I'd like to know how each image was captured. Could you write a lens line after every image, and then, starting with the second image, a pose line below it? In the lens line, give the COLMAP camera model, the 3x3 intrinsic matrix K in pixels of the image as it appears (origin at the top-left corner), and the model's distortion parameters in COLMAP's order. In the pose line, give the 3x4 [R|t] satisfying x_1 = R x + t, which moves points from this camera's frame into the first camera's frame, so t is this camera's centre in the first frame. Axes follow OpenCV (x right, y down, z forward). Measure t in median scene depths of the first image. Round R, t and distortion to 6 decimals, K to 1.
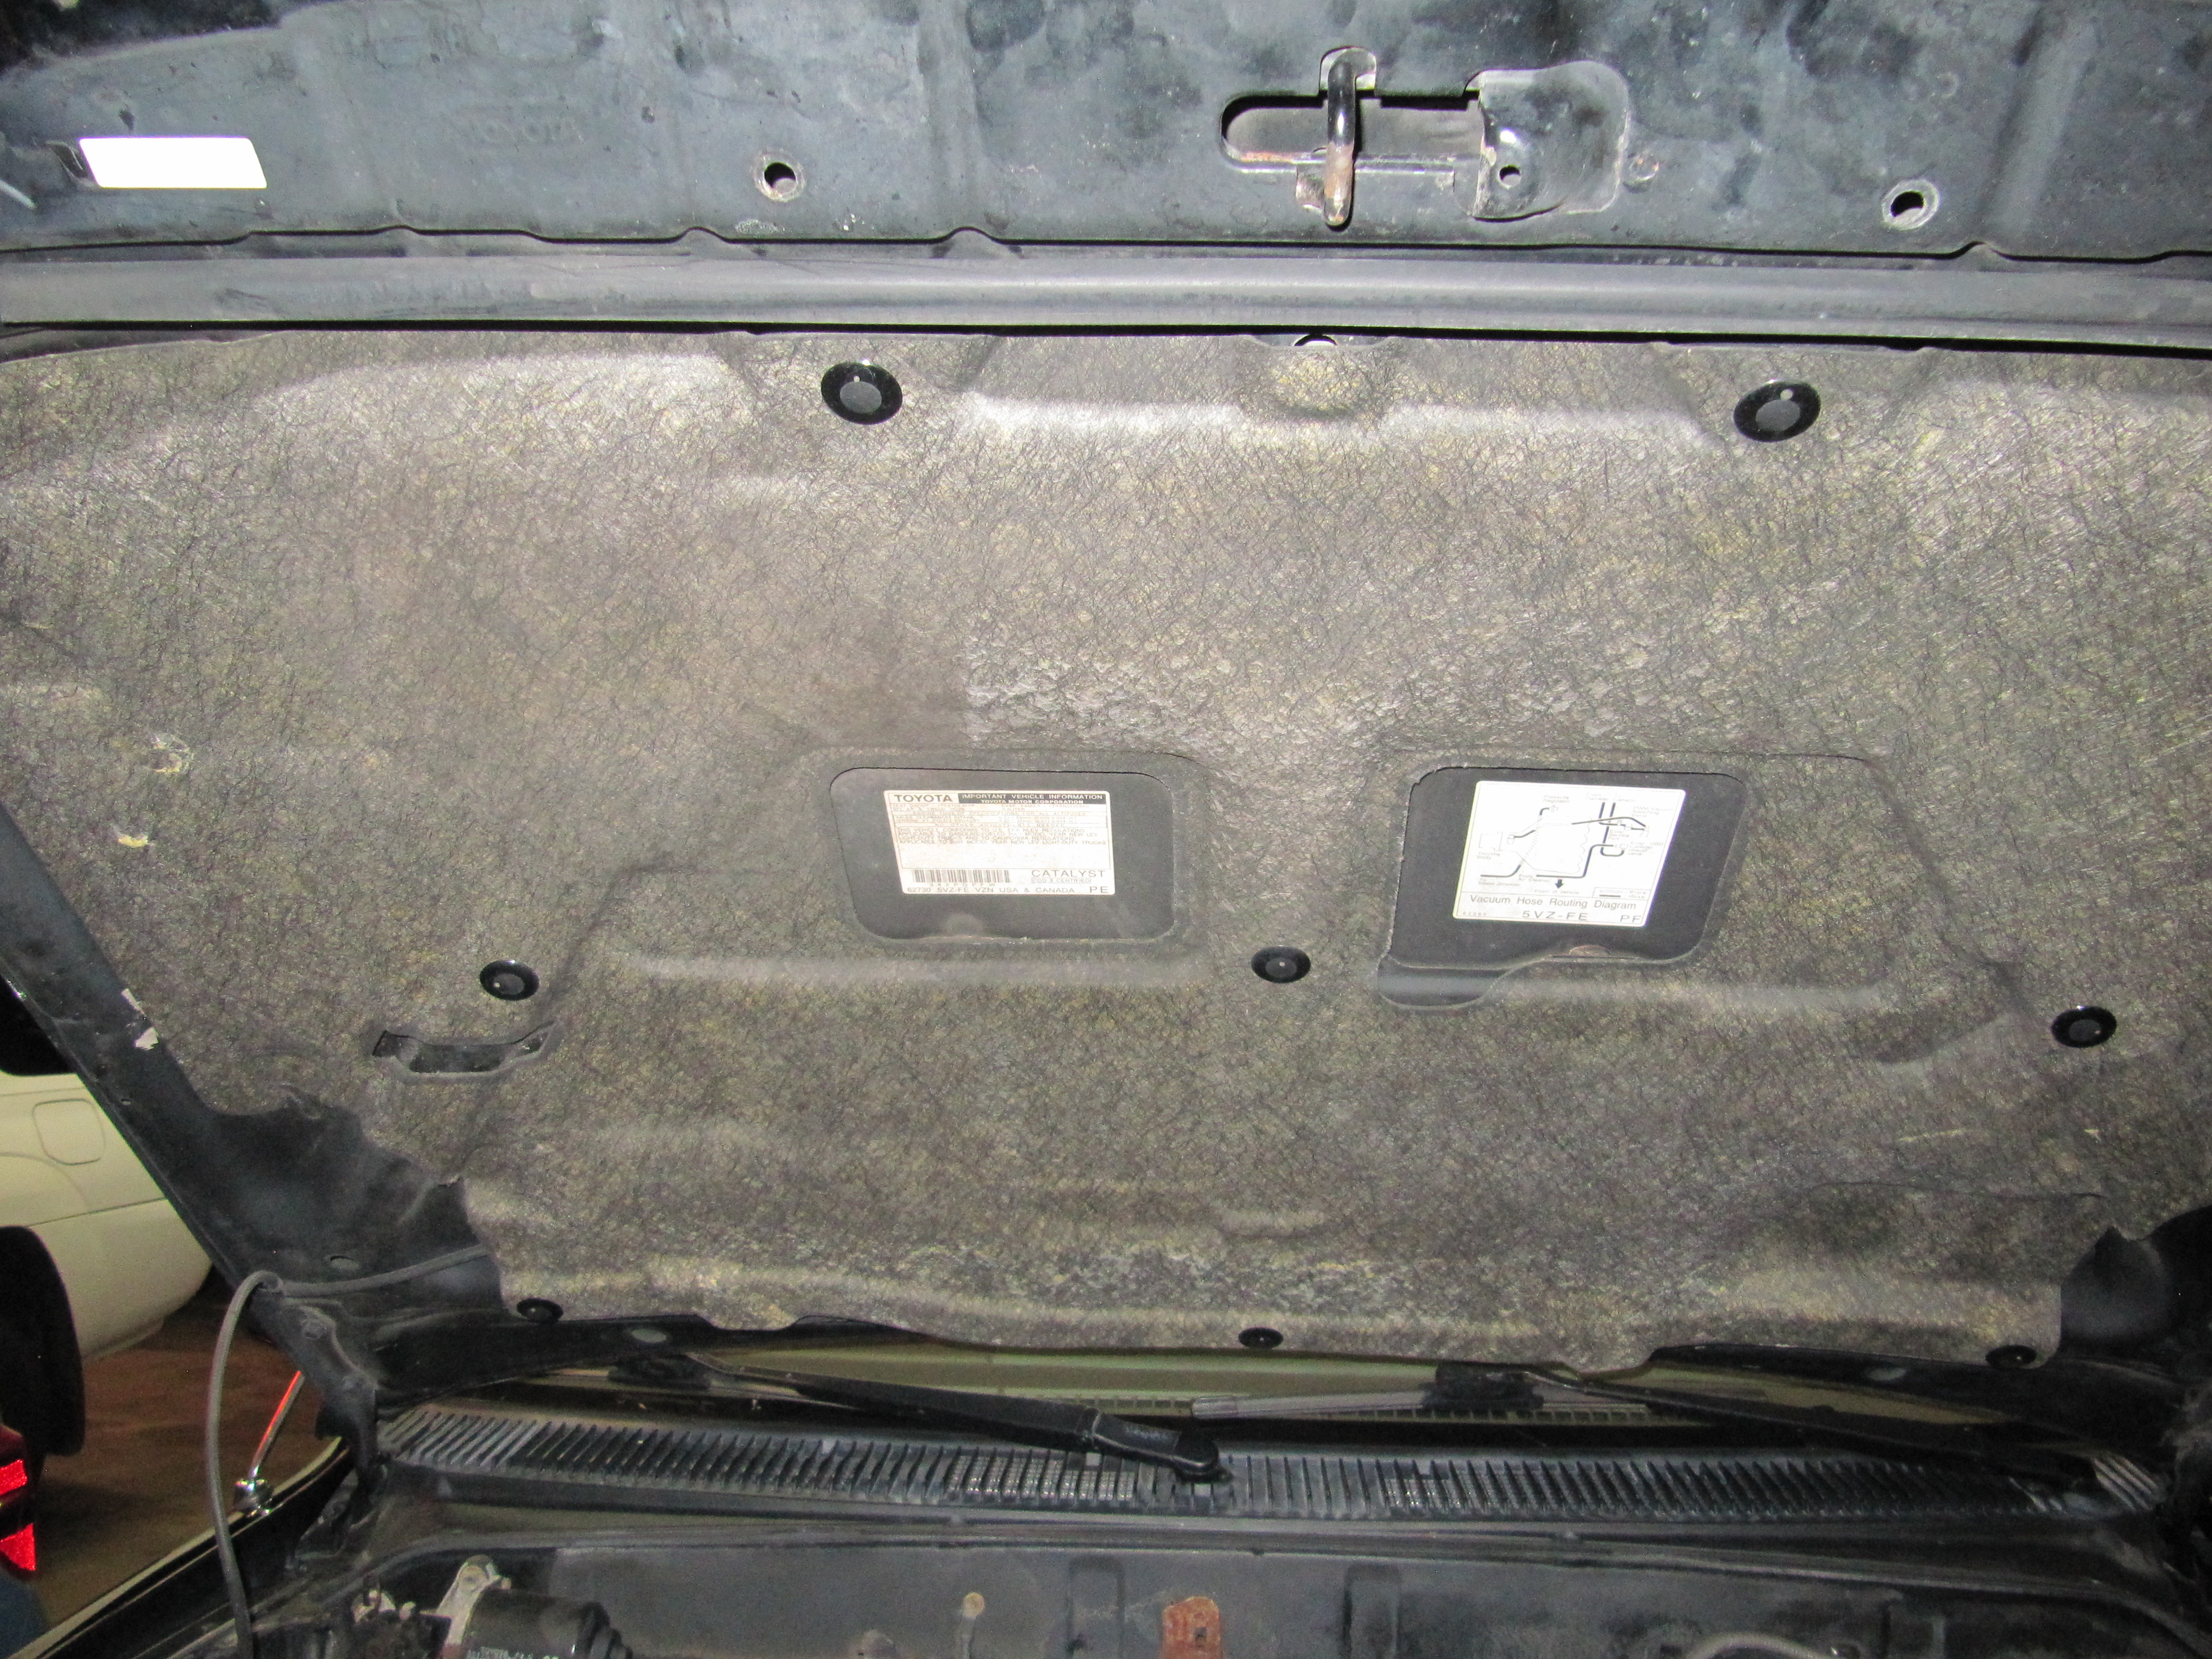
lens RADIAL K [[1817.0, 0, 1113.5], [0, 1817.0, 843.9], [0, 0, 1]] dist [-0.060390, 0.020746]
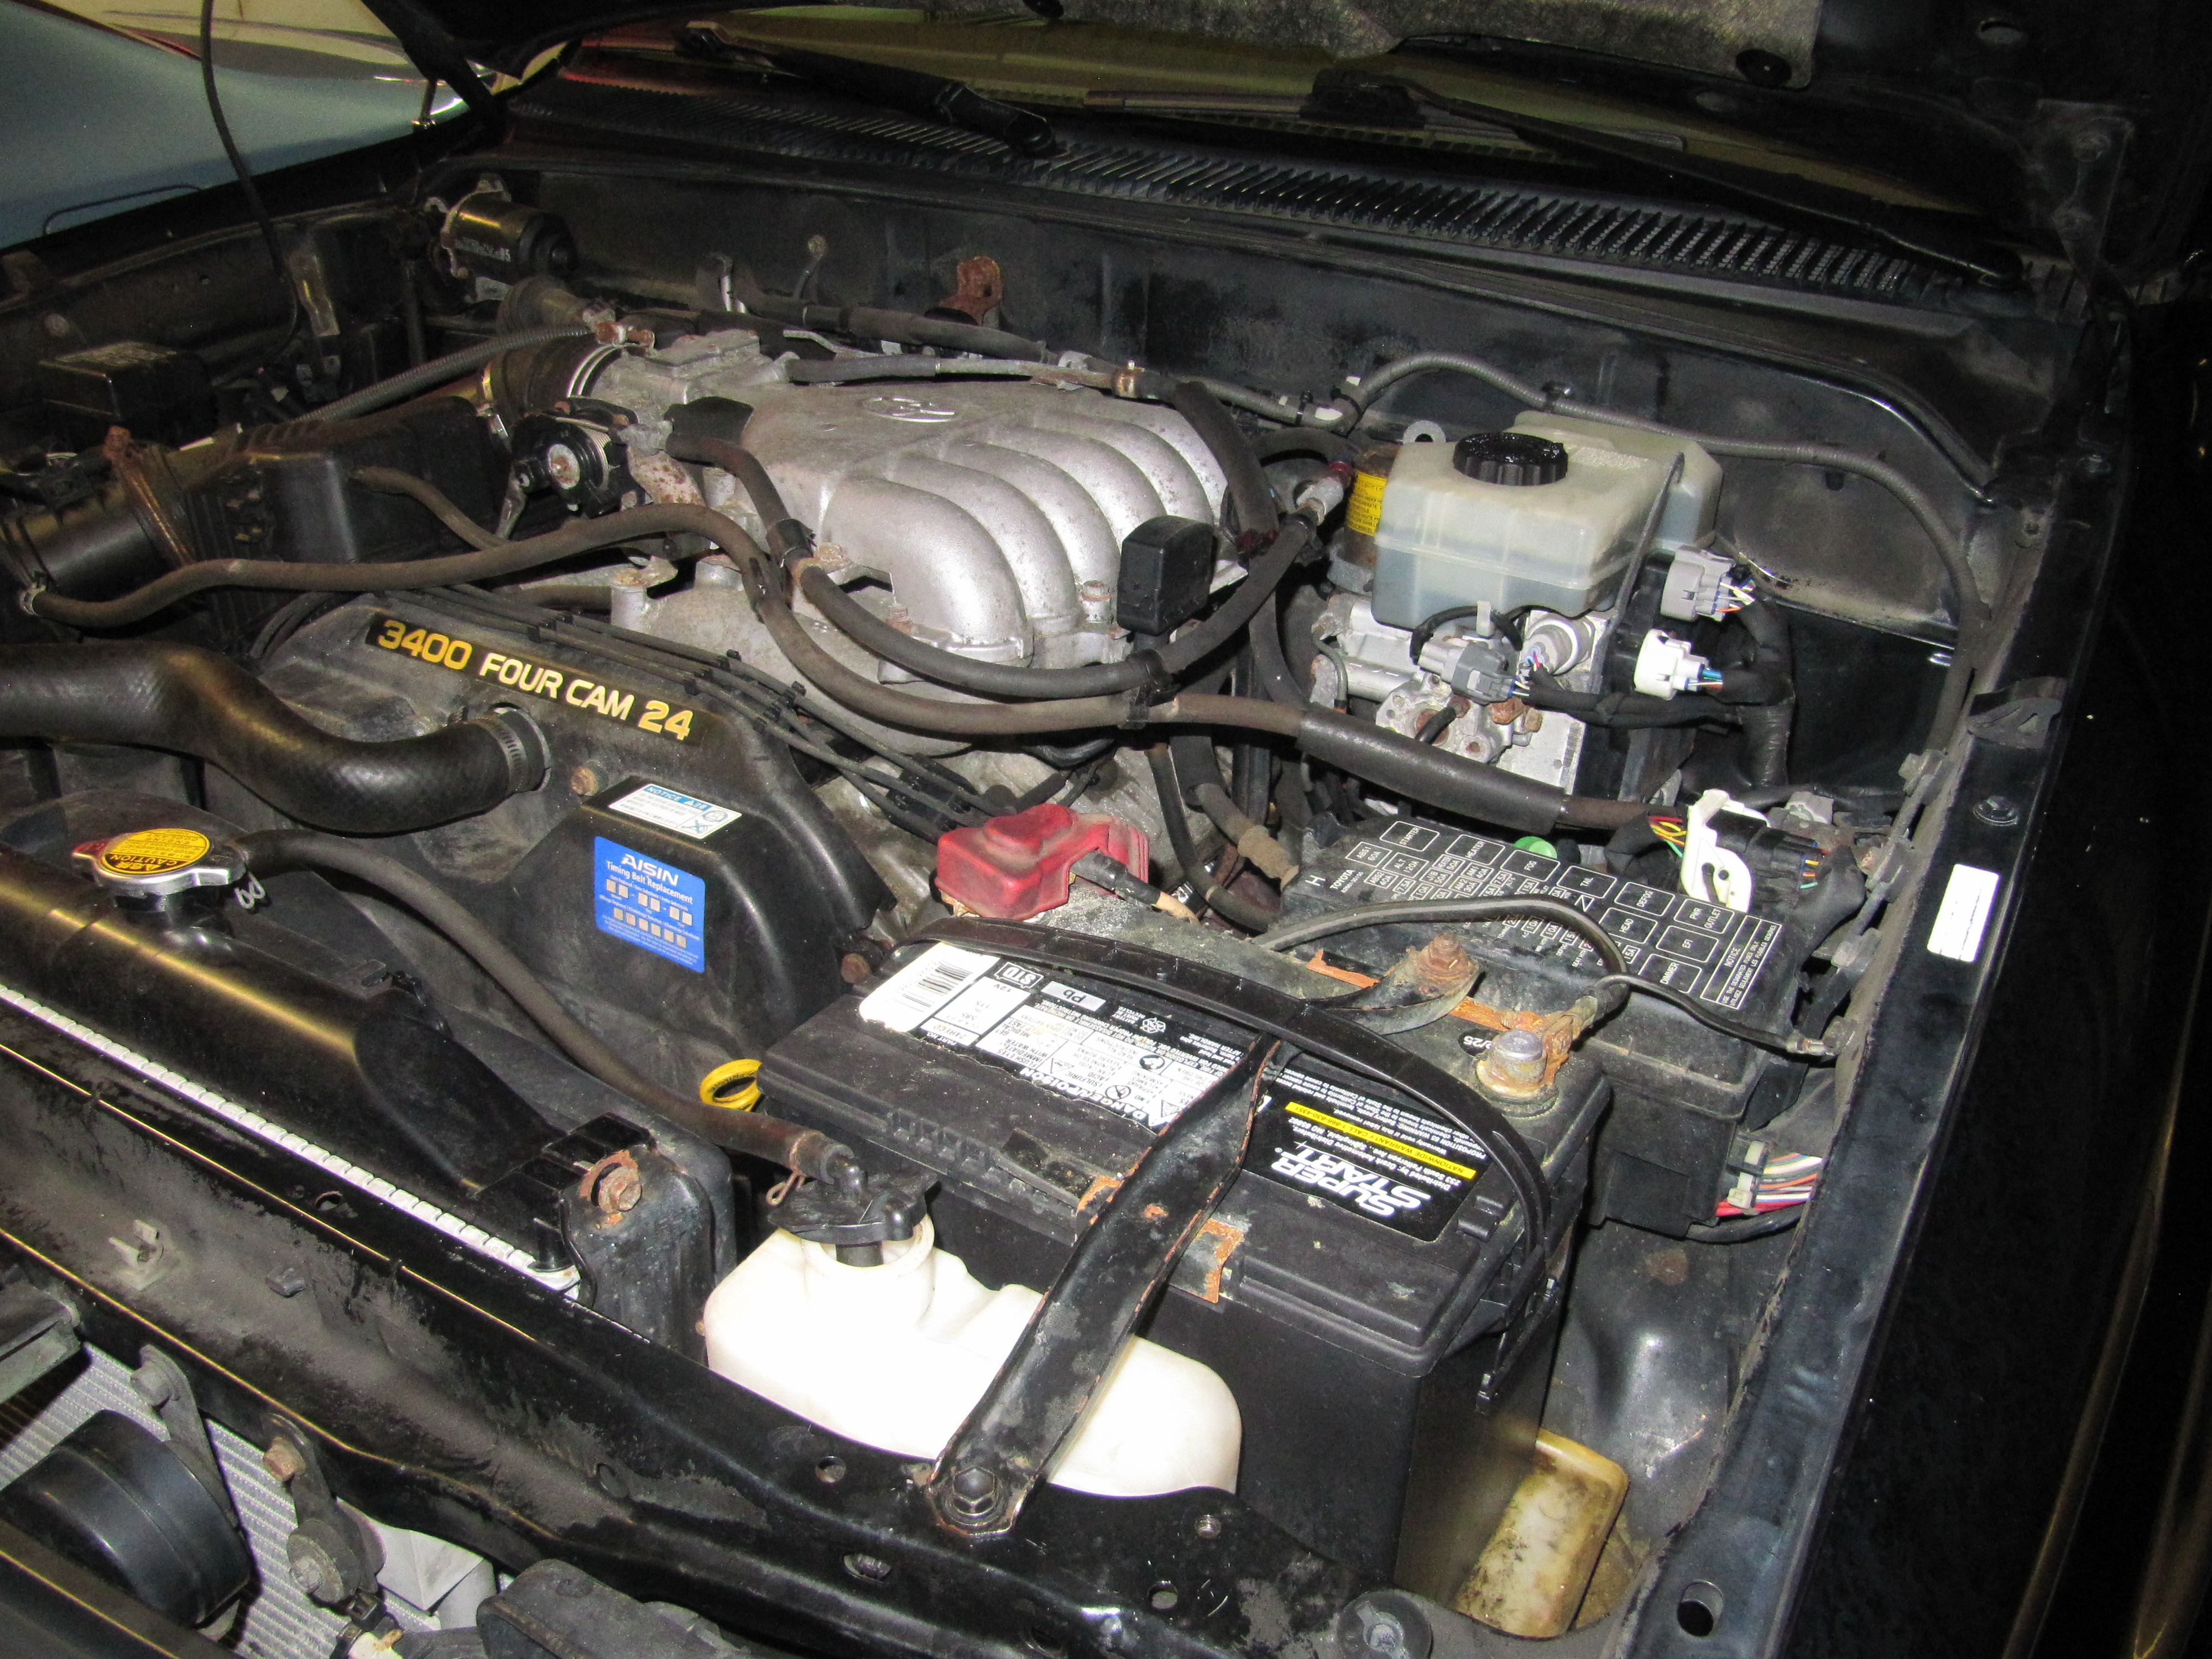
lens RADIAL K [[1817.0, 0, 1113.5], [0, 1817.0, 843.9], [0, 0, 1]] dist [-0.060390, 0.020746]
pose [[0.893074, 0.230954, -0.386109, 0.613242], [0.023574, 0.832990, 0.552785, 0.116836], [0.449292, -0.502780, 0.738477, 0.063677]]
